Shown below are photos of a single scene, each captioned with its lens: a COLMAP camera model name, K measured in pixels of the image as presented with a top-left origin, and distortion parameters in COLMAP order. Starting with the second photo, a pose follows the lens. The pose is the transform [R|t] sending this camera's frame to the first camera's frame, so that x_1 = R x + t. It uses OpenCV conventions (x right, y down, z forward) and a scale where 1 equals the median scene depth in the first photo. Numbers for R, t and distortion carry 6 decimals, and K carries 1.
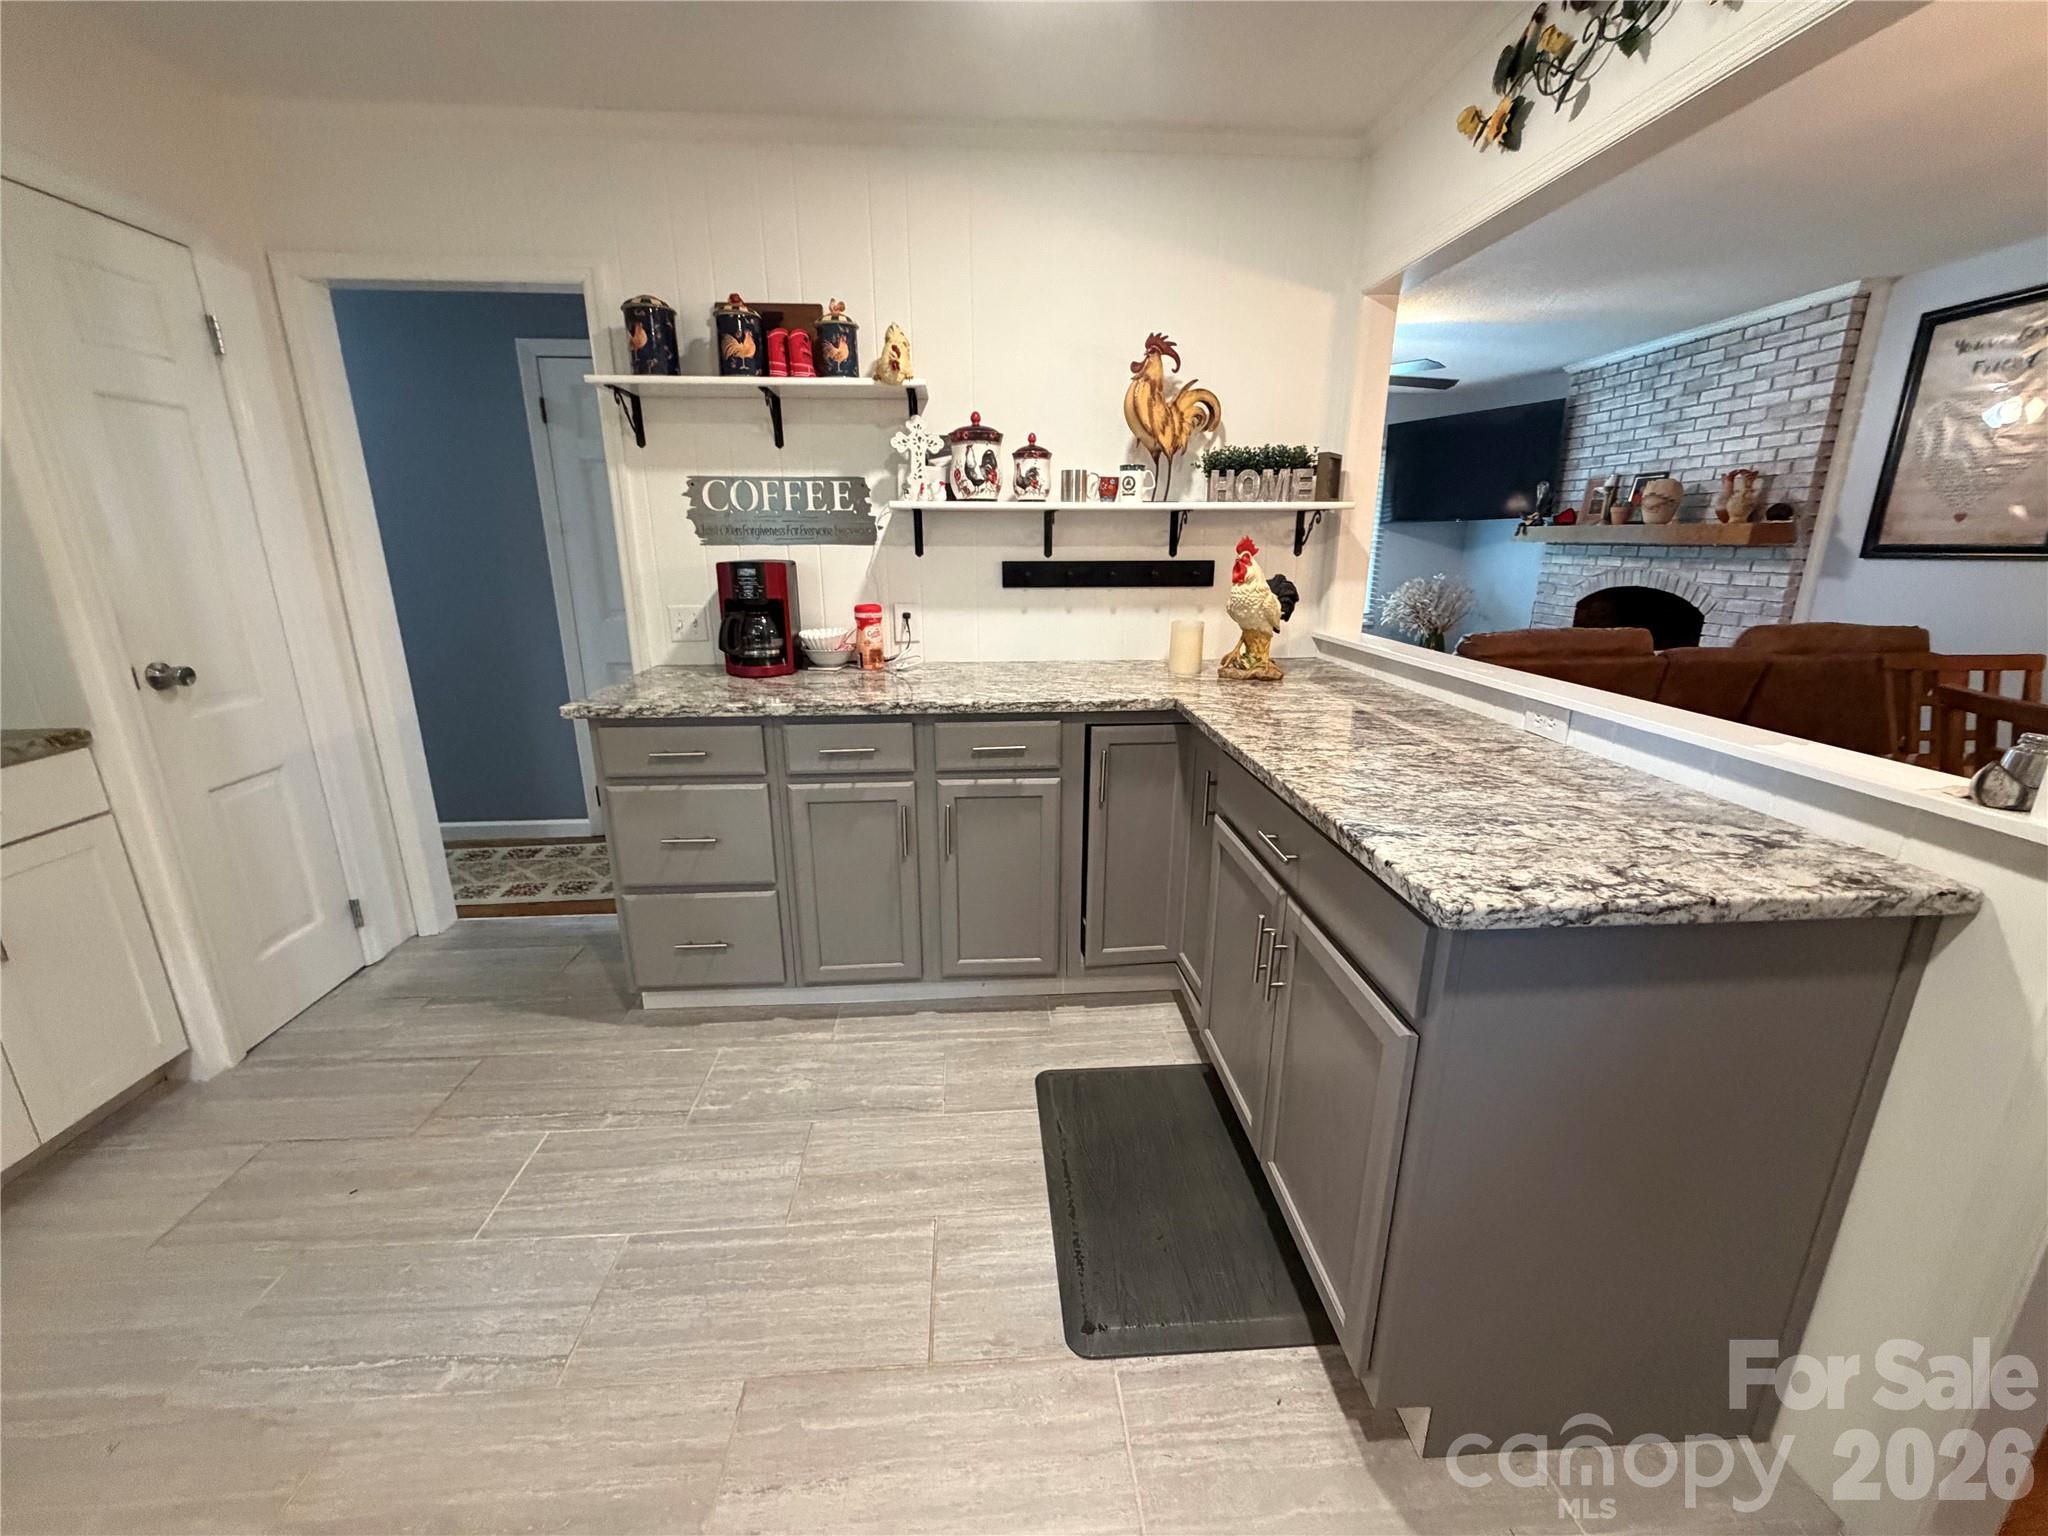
lens RADIAL K [[816.5, 0, 1021.3], [0, 816.5, 769.7], [0, 0, 1]] dist [0.000344, 0.000348]
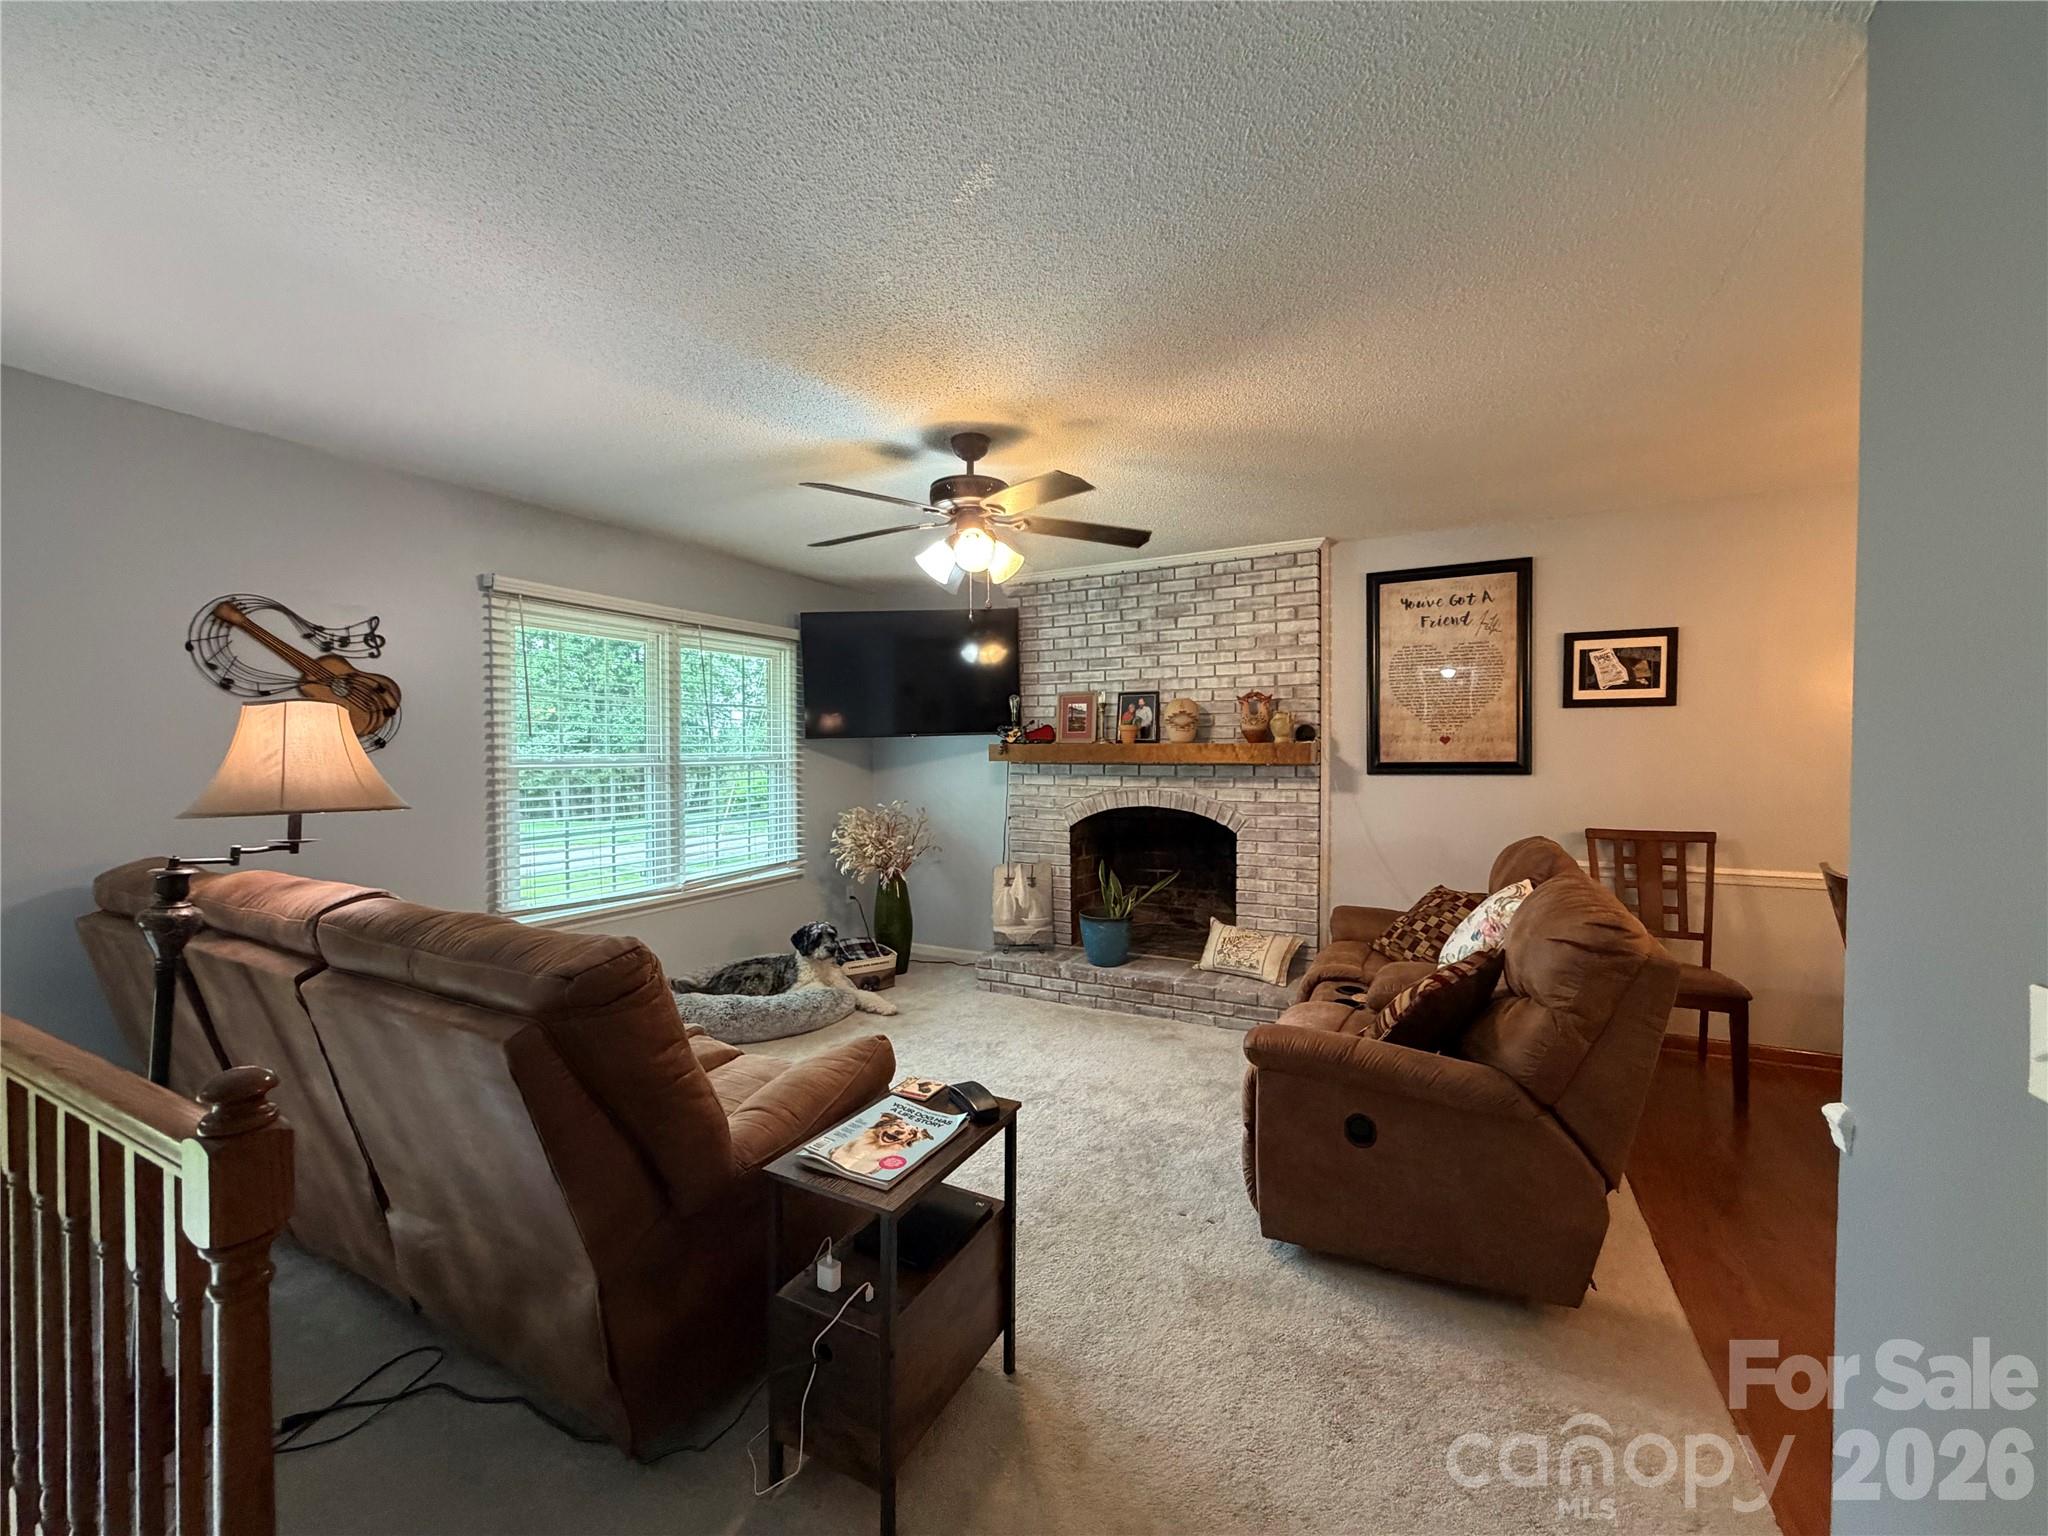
lens RADIAL K [[816.5, 0, 1021.3], [0, 816.5, 769.7], [0, 0, 1]] dist [0.000344, 0.000348]
pose [[0.515763, -0.020580, 0.856484, -0.129326], [0.237150, 0.964078, -0.119643, -0.203906], [-0.823255, 0.264822, 0.502116, 0.693595]]
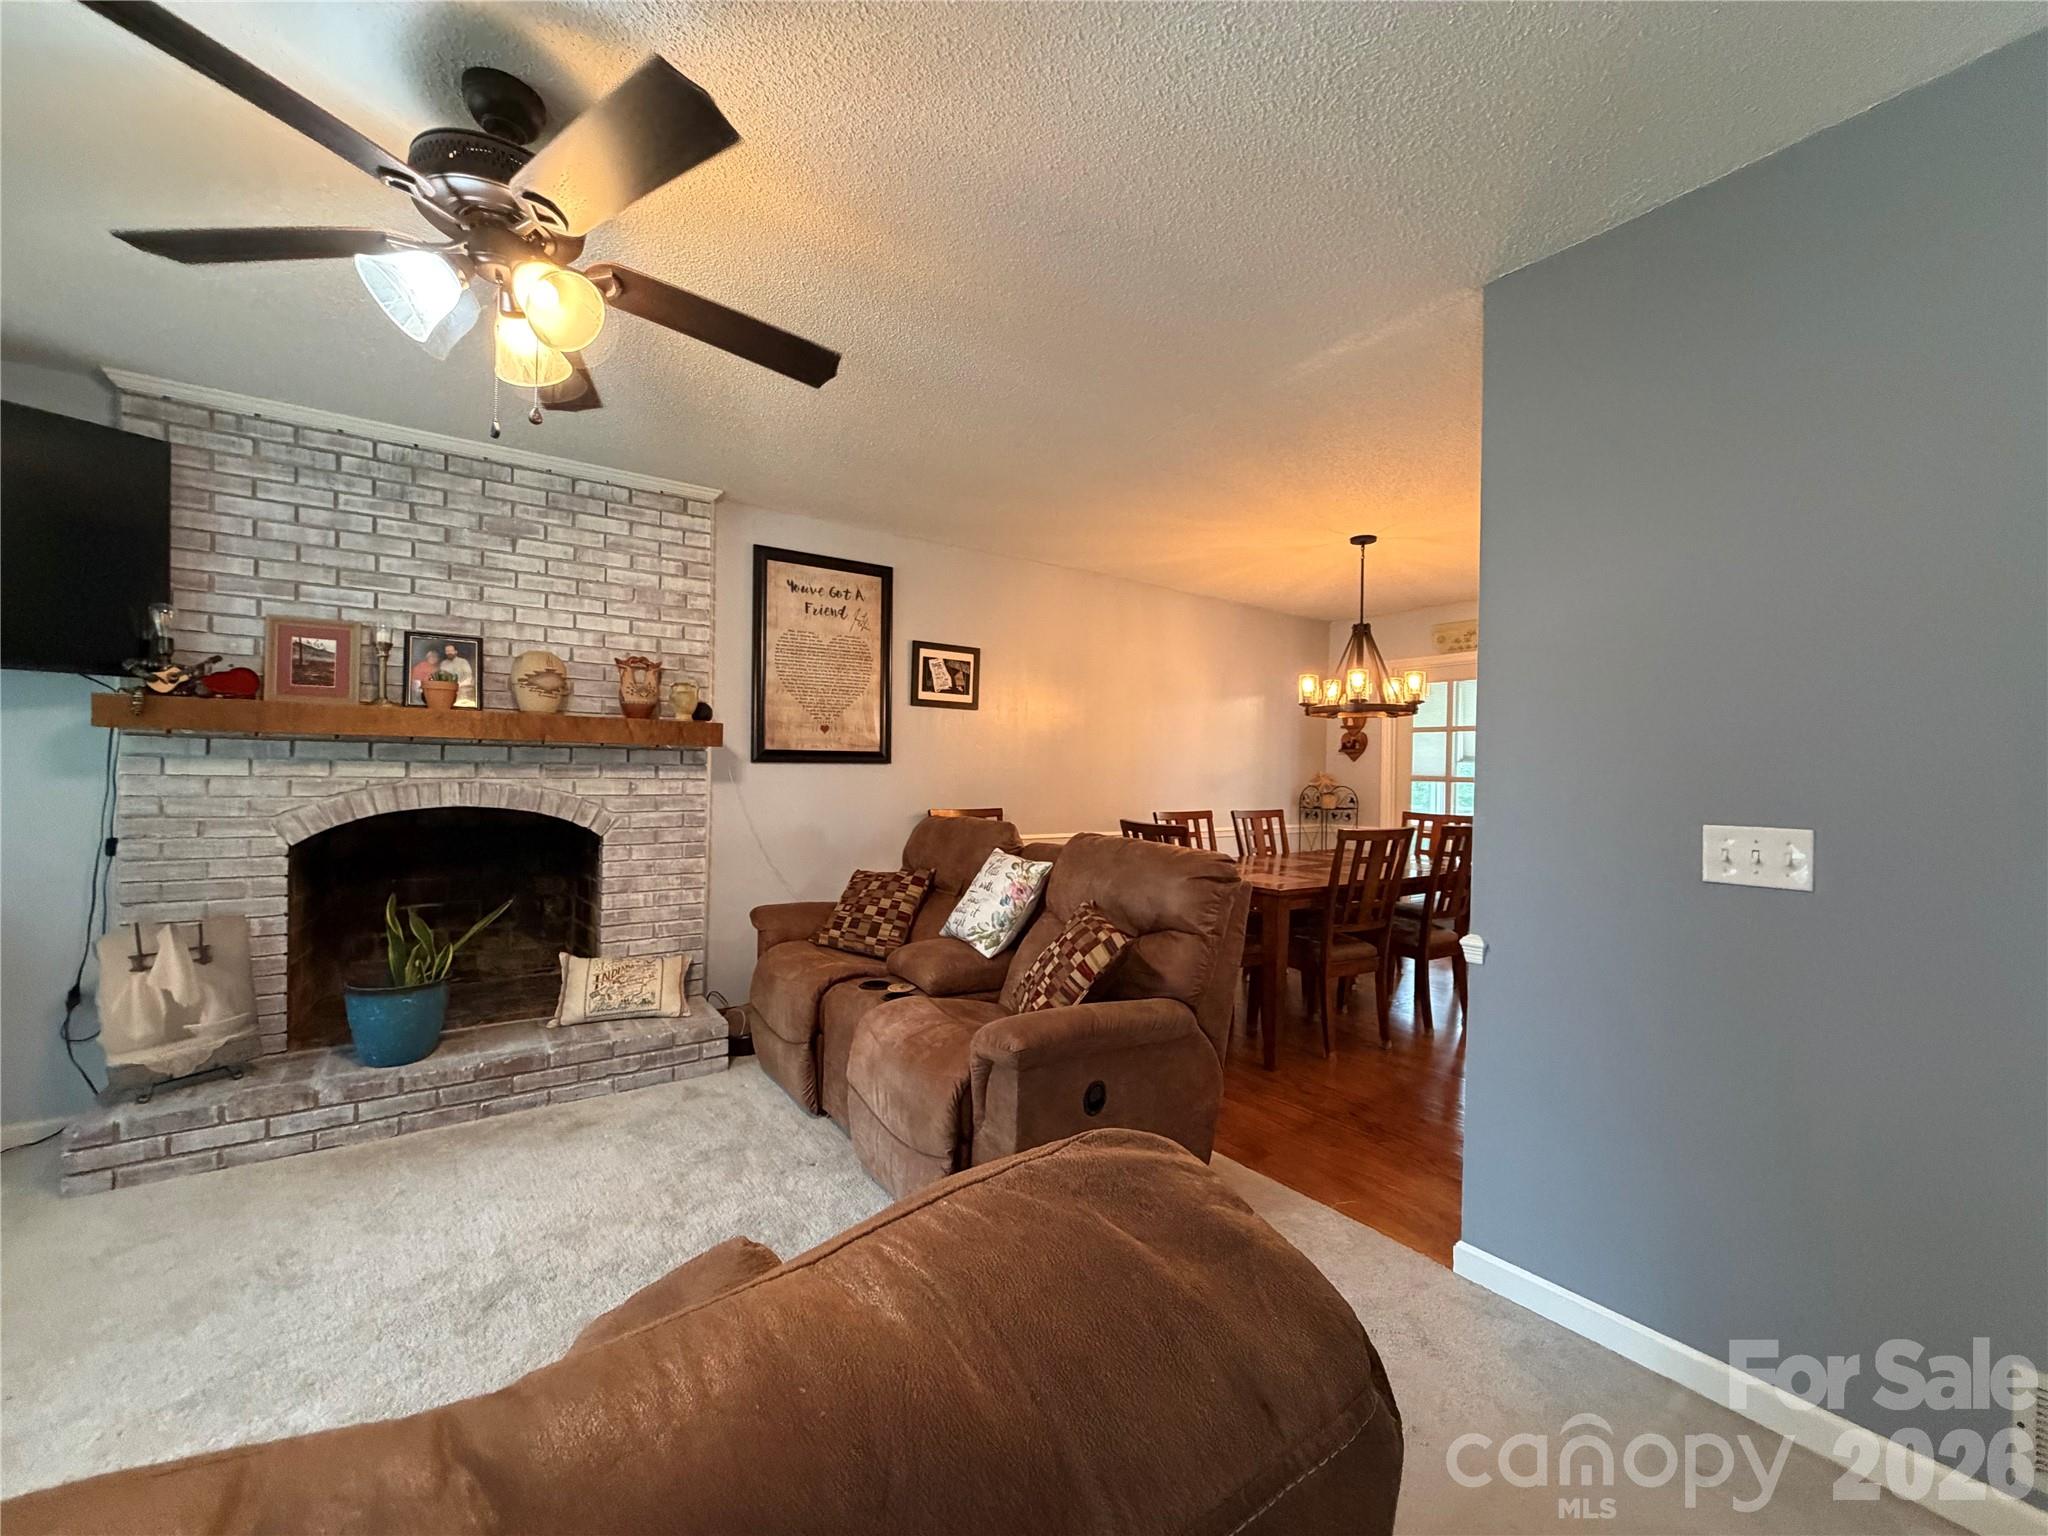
lens RADIAL K [[816.5, 0, 1021.3], [0, 816.5, 769.7], [0, 0, 1]] dist [0.000344, 0.000348]
pose [[-0.522050, -0.003952, 0.852906, -0.006665], [0.220178, 0.965471, 0.139241, -0.265248], [-0.824006, 0.260482, -0.503153, 1.033360]]
